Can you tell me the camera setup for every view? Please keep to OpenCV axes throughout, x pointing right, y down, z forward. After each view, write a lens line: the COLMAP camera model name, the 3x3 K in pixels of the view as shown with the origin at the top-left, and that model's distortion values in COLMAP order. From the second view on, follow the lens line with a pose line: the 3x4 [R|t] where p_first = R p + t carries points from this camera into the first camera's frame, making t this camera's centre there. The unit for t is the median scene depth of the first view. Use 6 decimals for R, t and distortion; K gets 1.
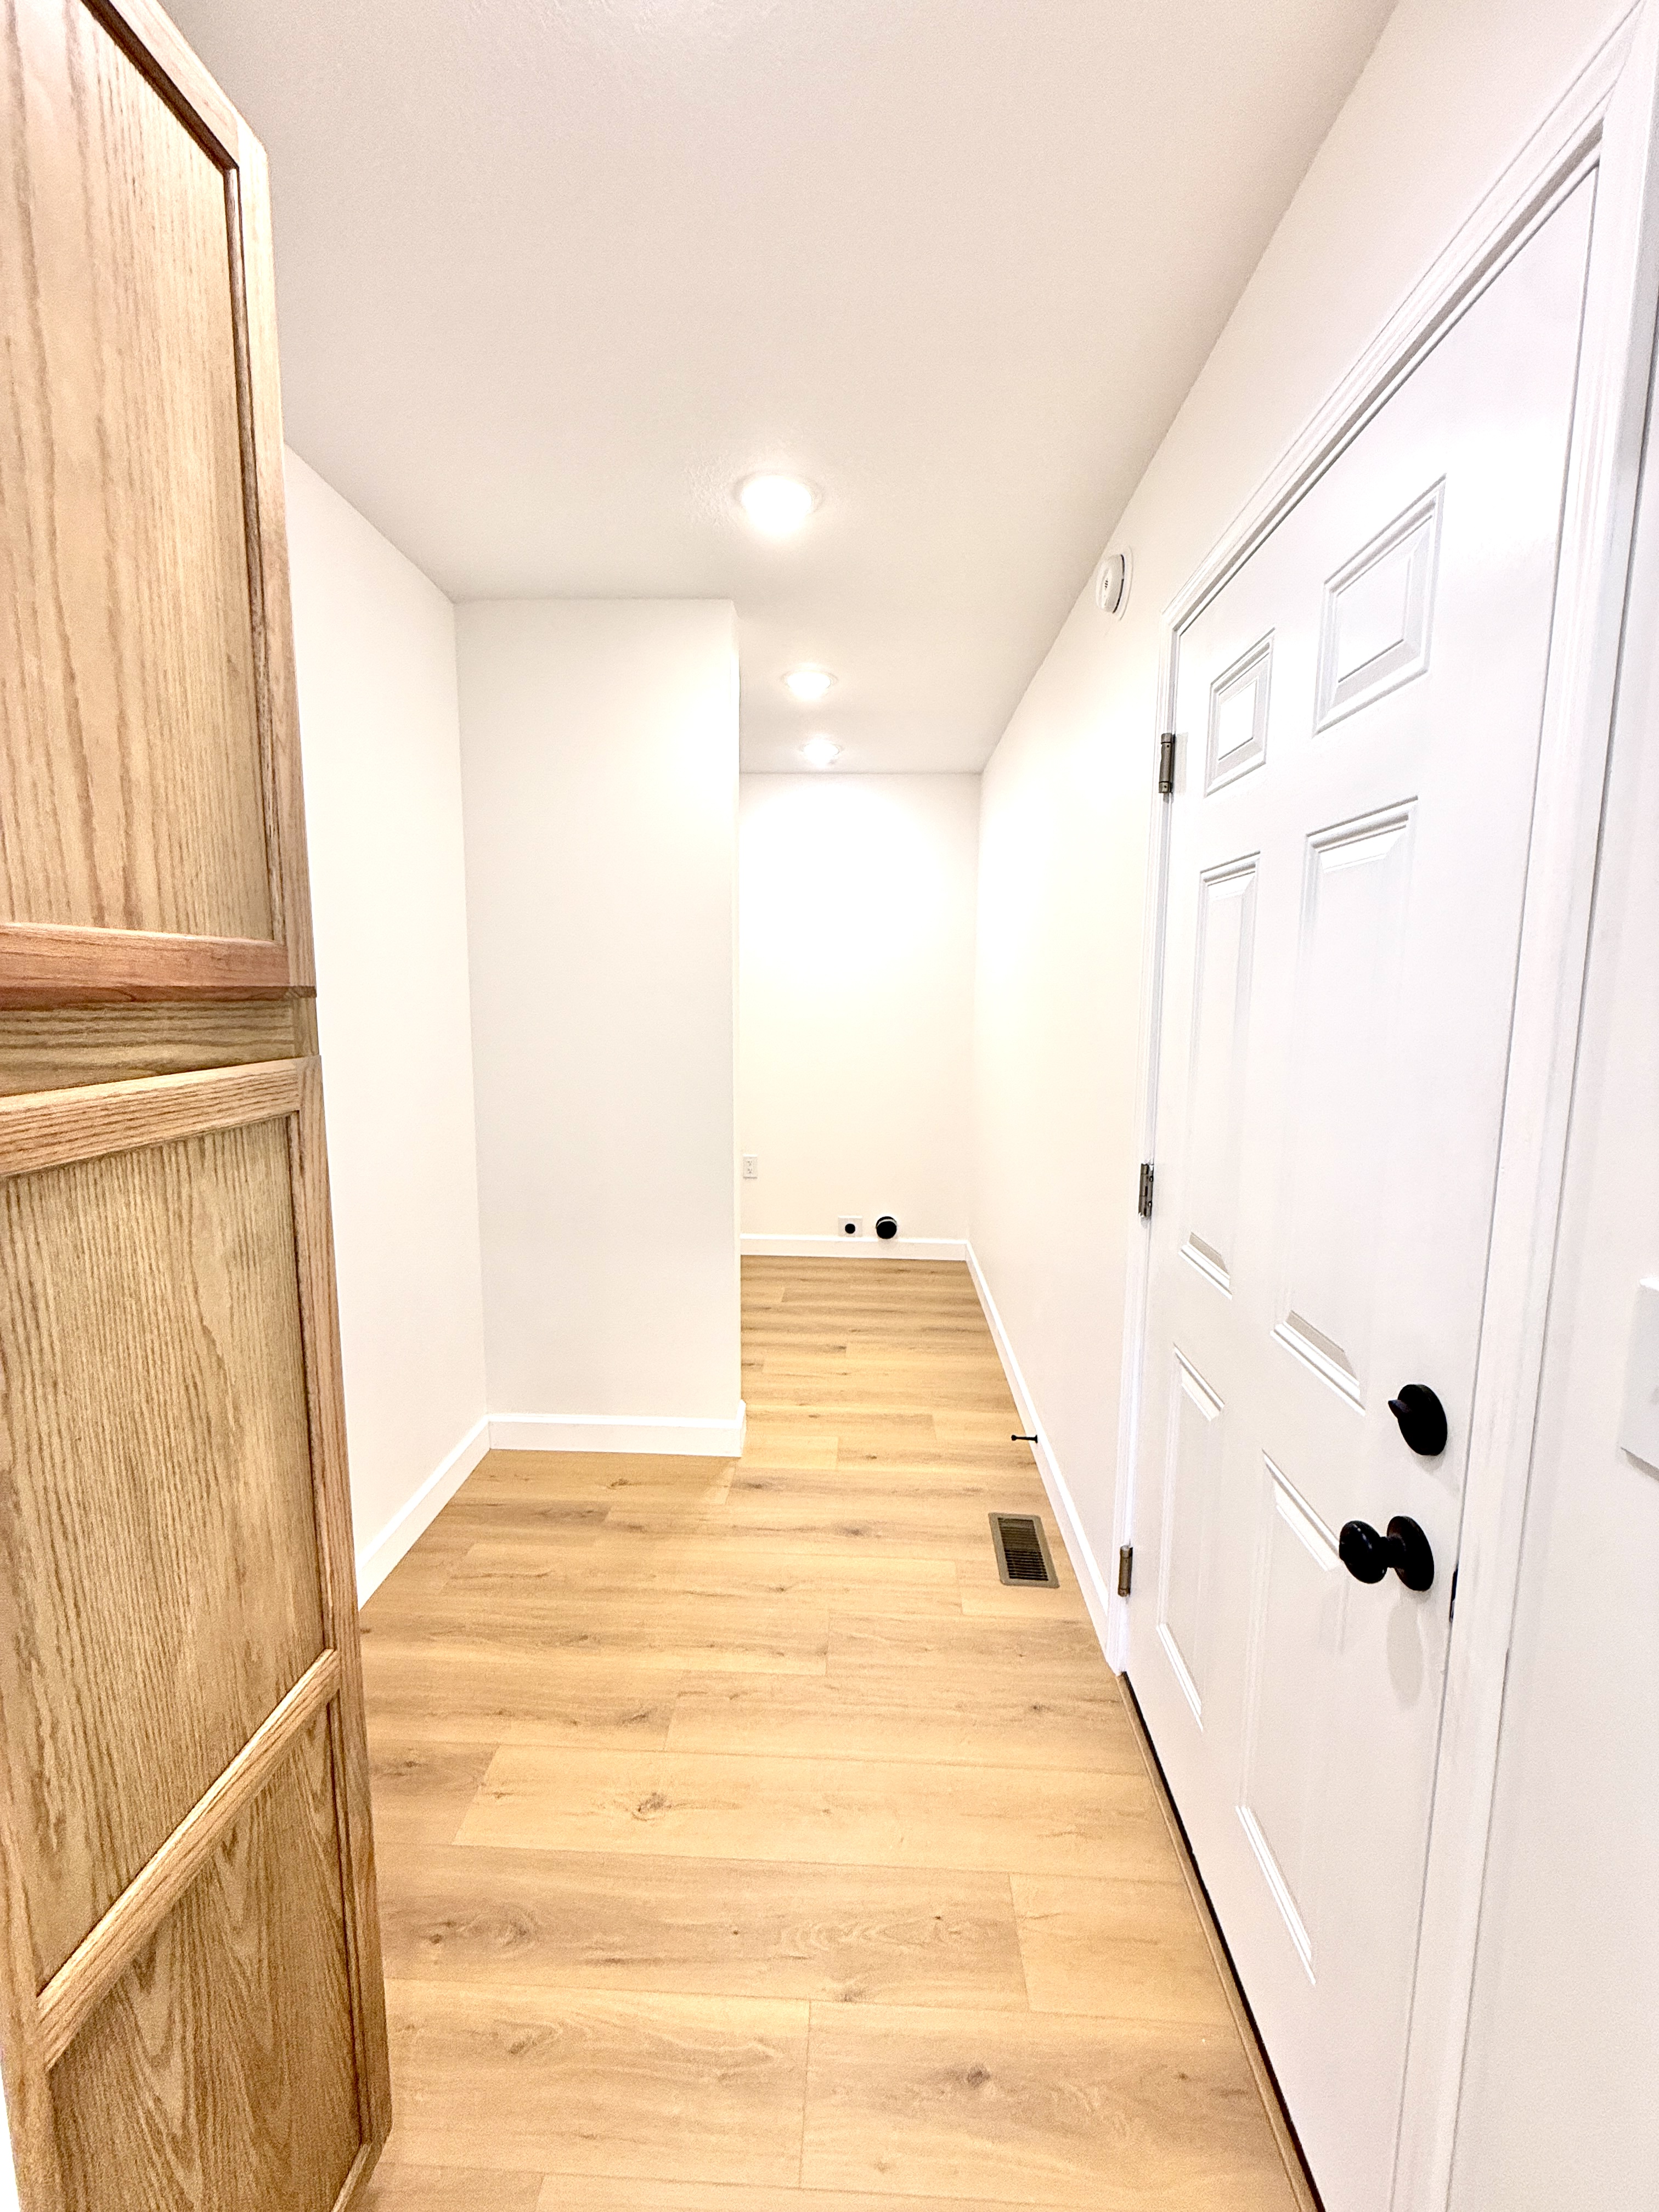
lens RADIAL K [[879.6, 0, 825.0], [0, 879.6, 1097.2], [0, 0, 1]] dist [0.000096, 0.000188]
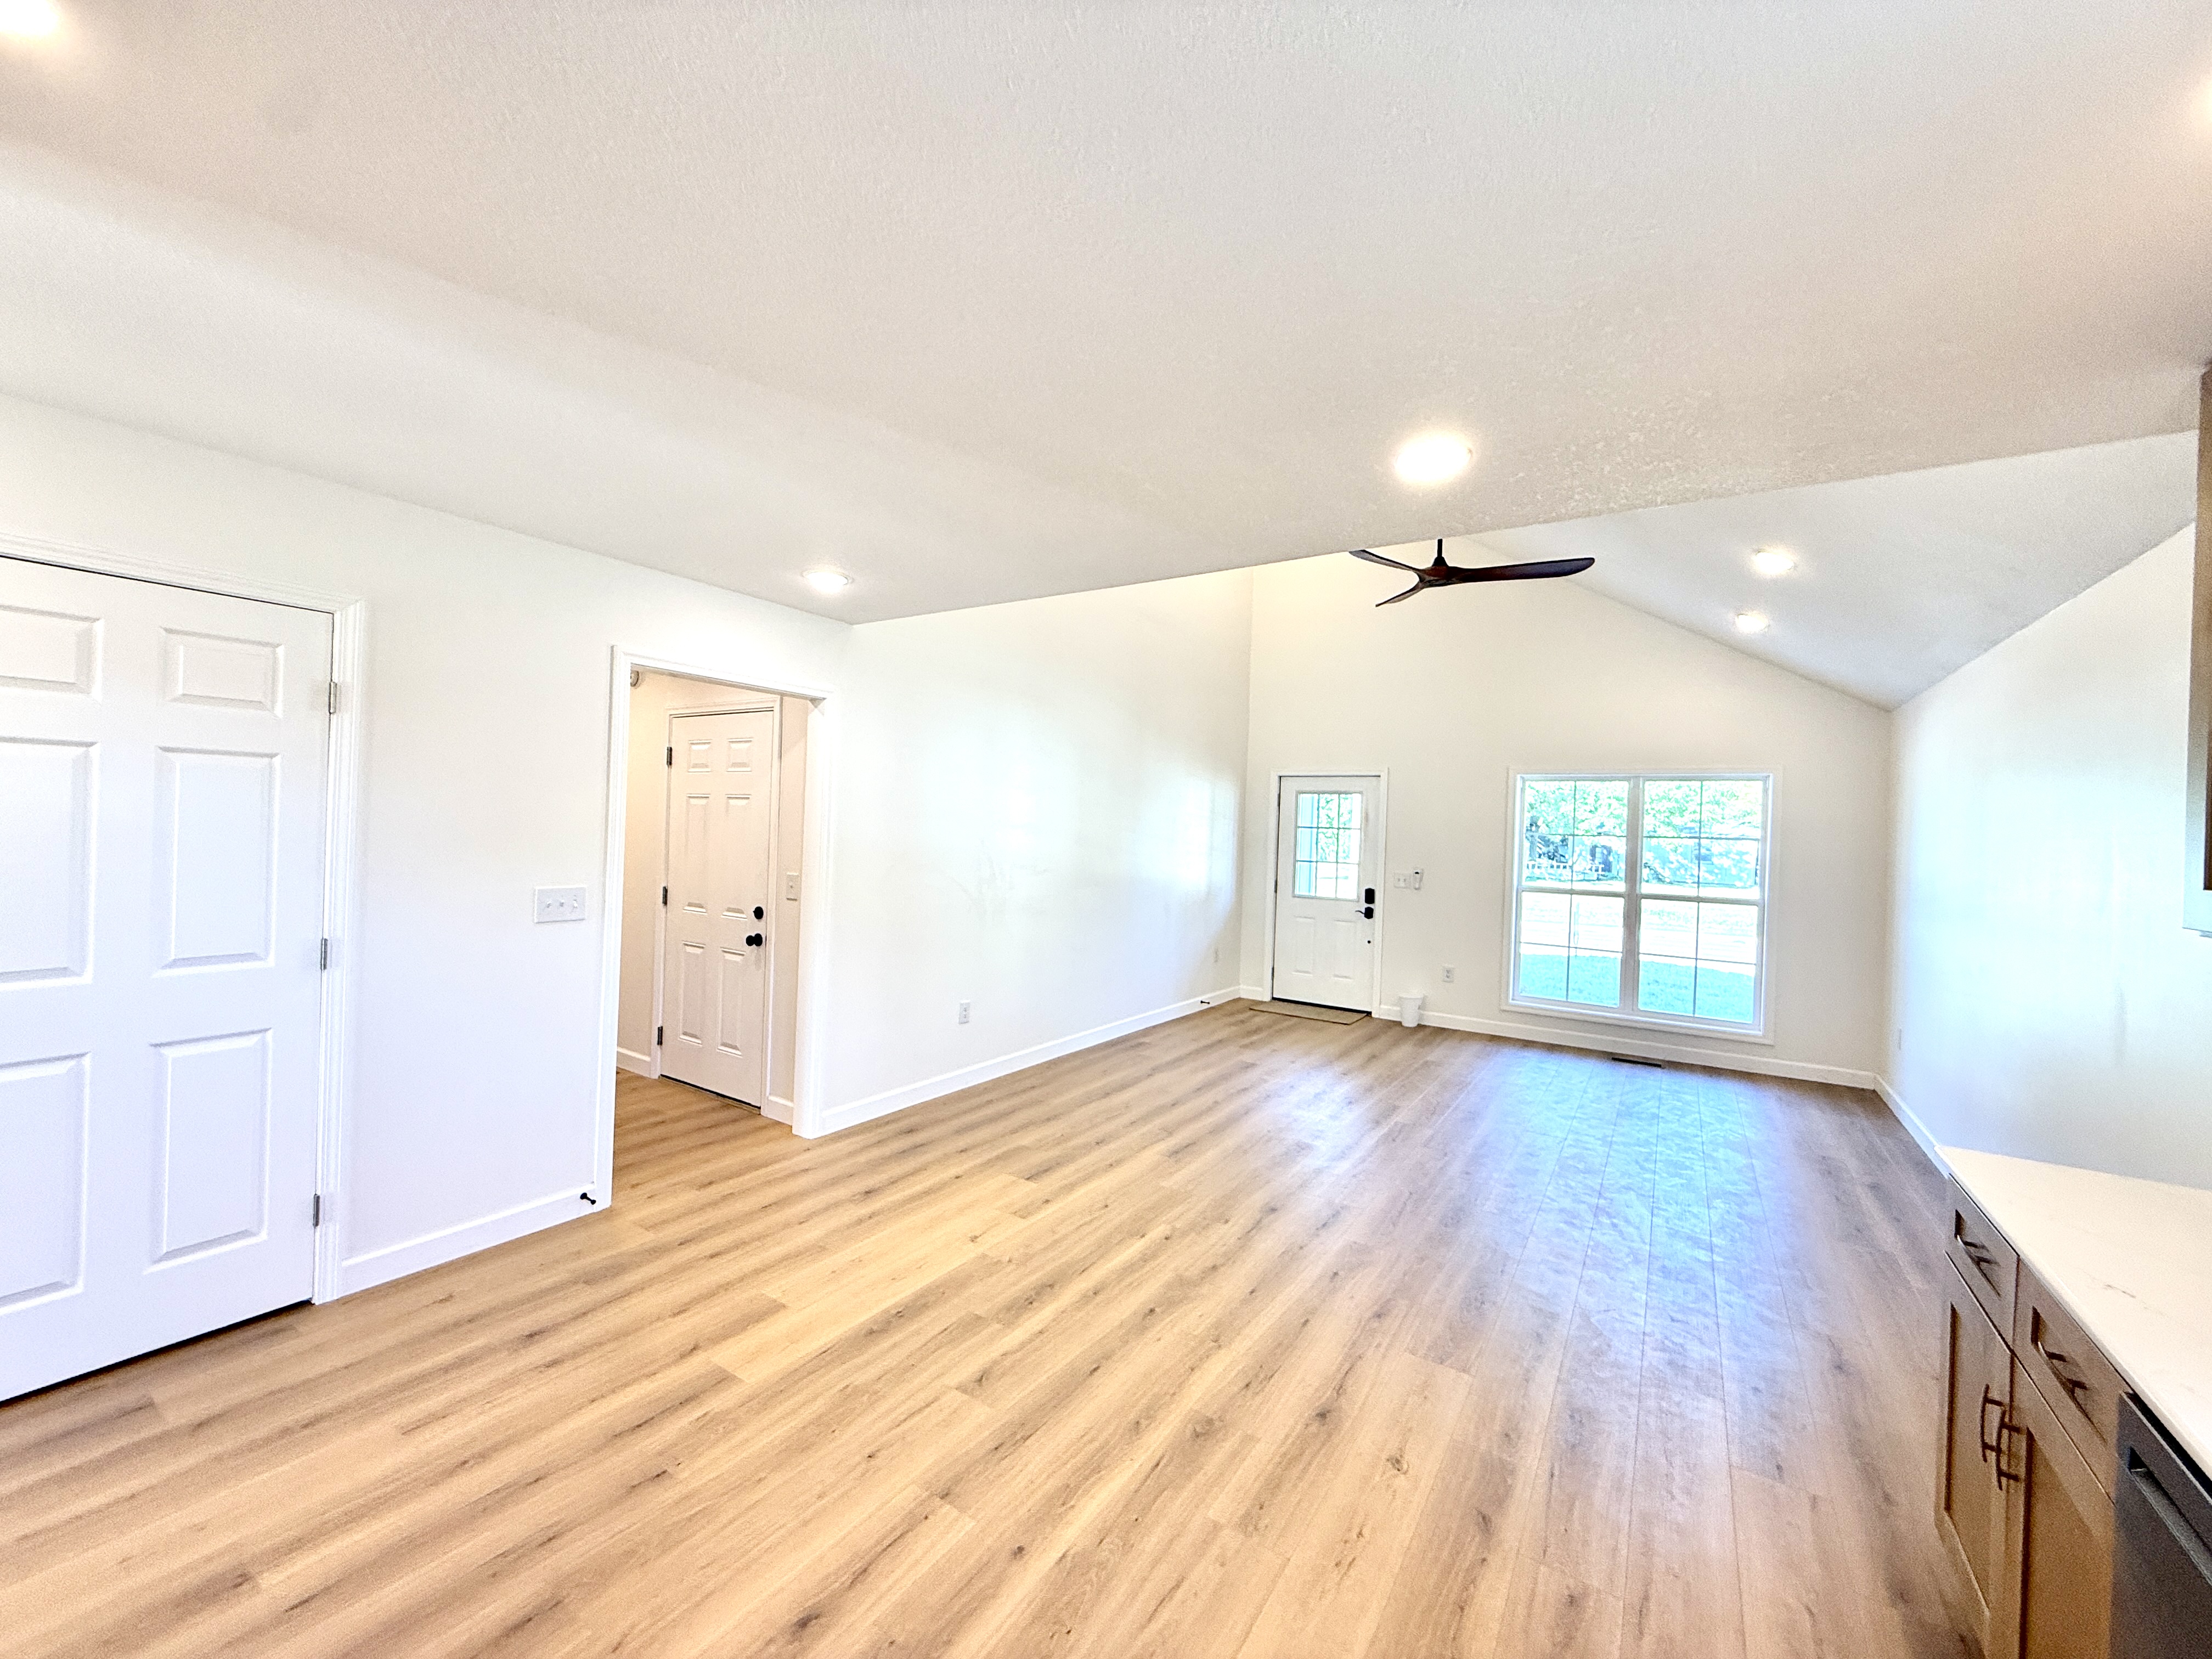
lens RADIAL K [[879.6, 0, 1101.4], [0, 879.6, 828.4], [0, 0, 1]] dist [0.000096, 0.000188]
pose [[0.507558, 0.013943, 0.861505, -1.675537], [0.075727, 0.995278, -0.060722, 0.199403], [-0.858283, 0.096059, 0.504105, -2.055858]]
